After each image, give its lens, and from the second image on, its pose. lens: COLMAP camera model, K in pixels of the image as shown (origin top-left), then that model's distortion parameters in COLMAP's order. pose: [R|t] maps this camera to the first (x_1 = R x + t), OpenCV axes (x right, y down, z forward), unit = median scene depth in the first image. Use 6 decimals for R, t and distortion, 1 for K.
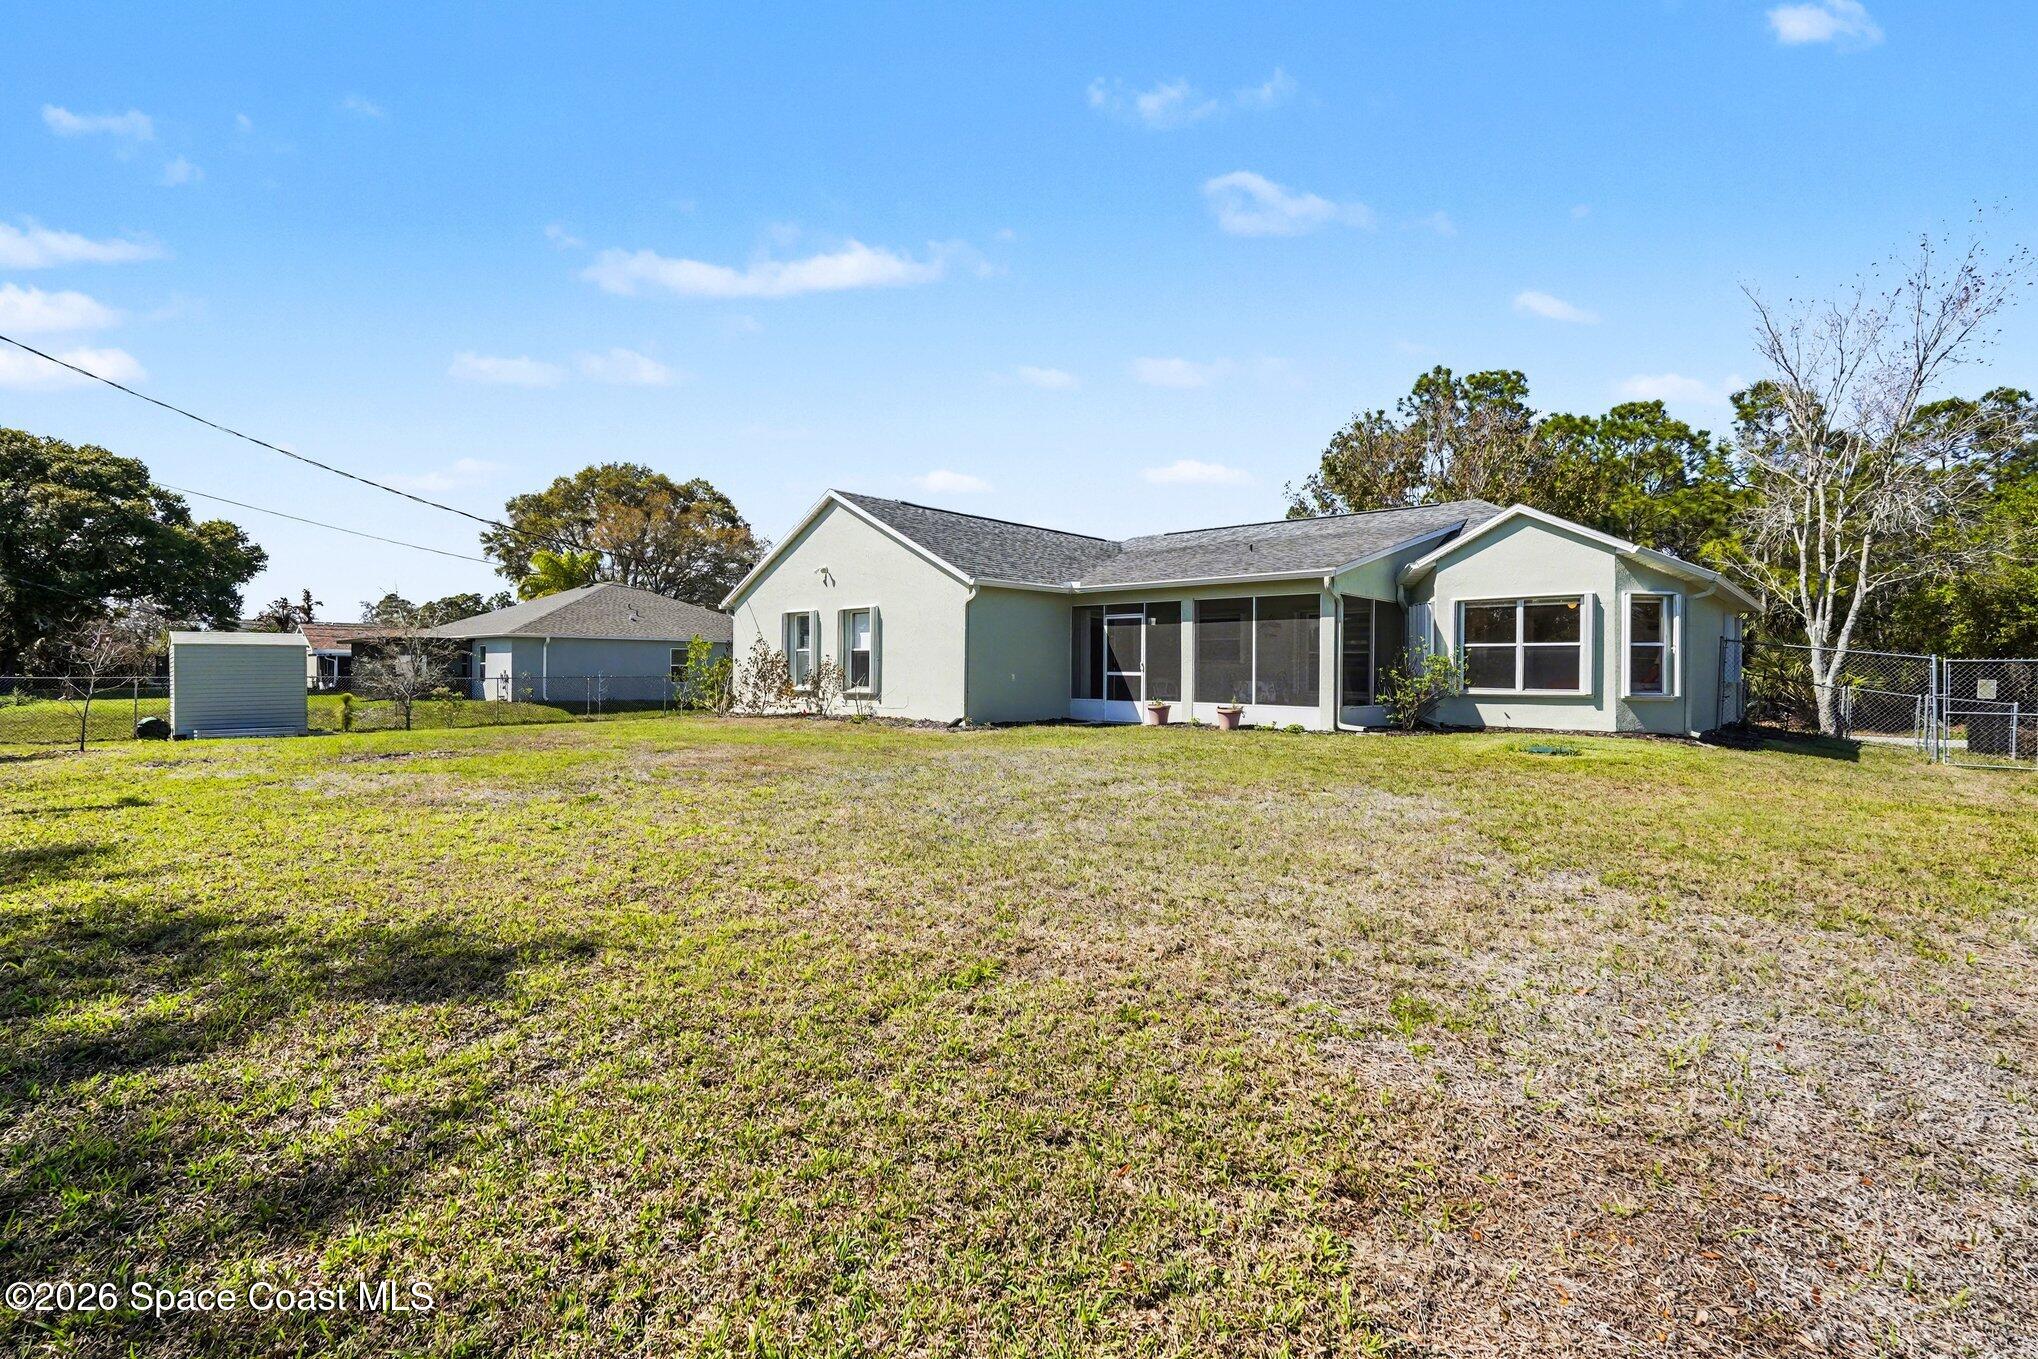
lens RADIAL K [[940.8, 0, 1019.0], [0, 940.8, 679.5], [0, 0, 1]] dist [-0.002131, 0.000052]
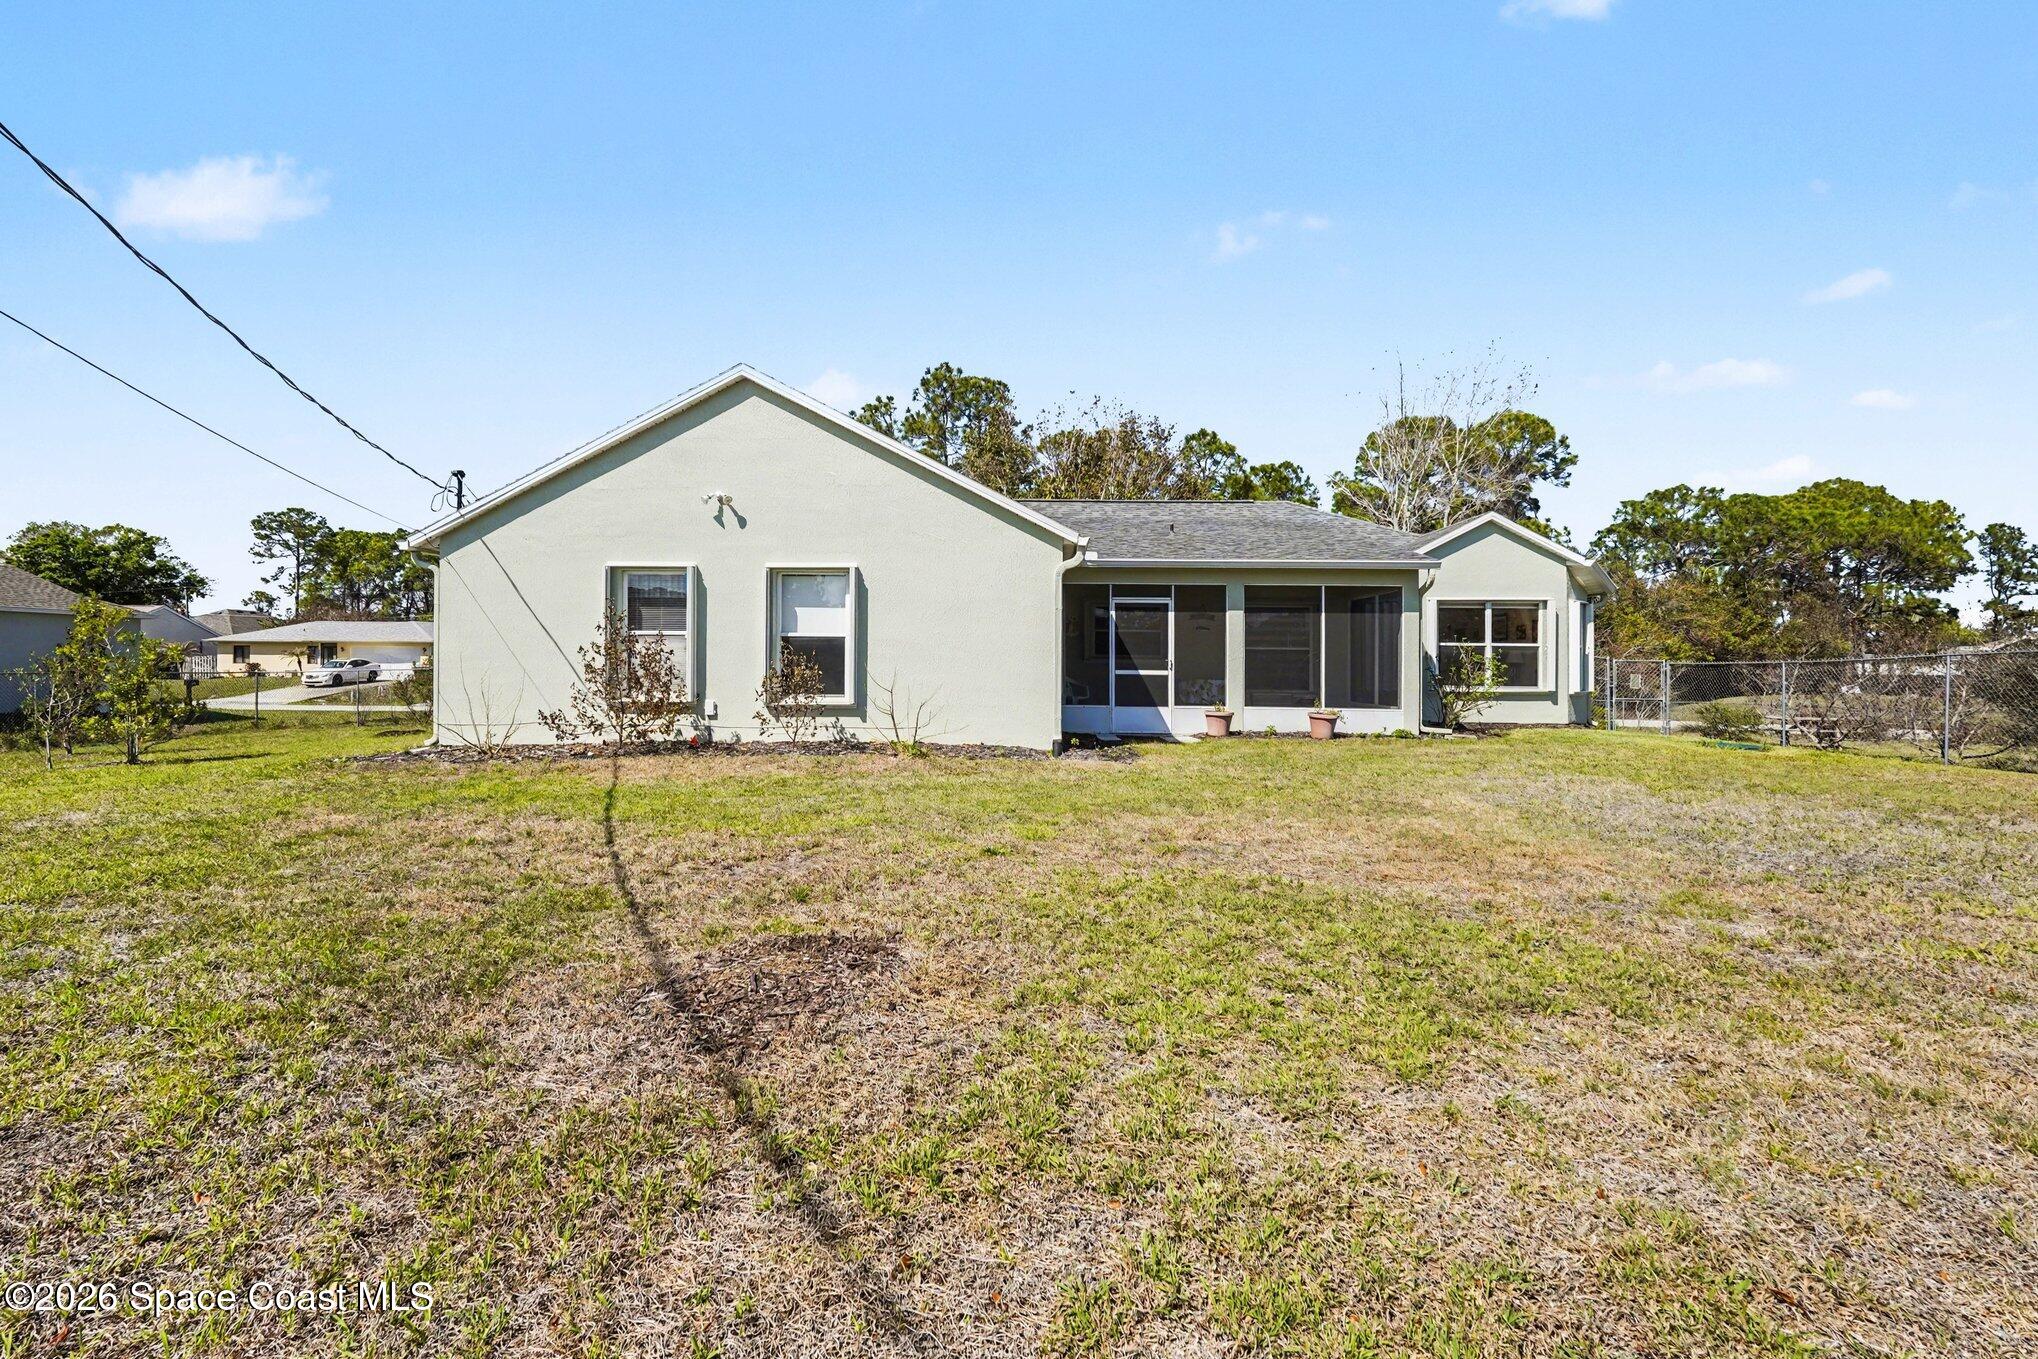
lens RADIAL K [[940.8, 0, 1019.0], [0, 940.8, 679.5], [0, 0, 1]] dist [-0.002131, 0.000052]
pose [[0.762480, -0.009089, 0.646947, -0.506793], [0.003096, 0.999941, 0.010399, -0.009301], [-0.647004, -0.005926, 0.762464, 0.484170]]
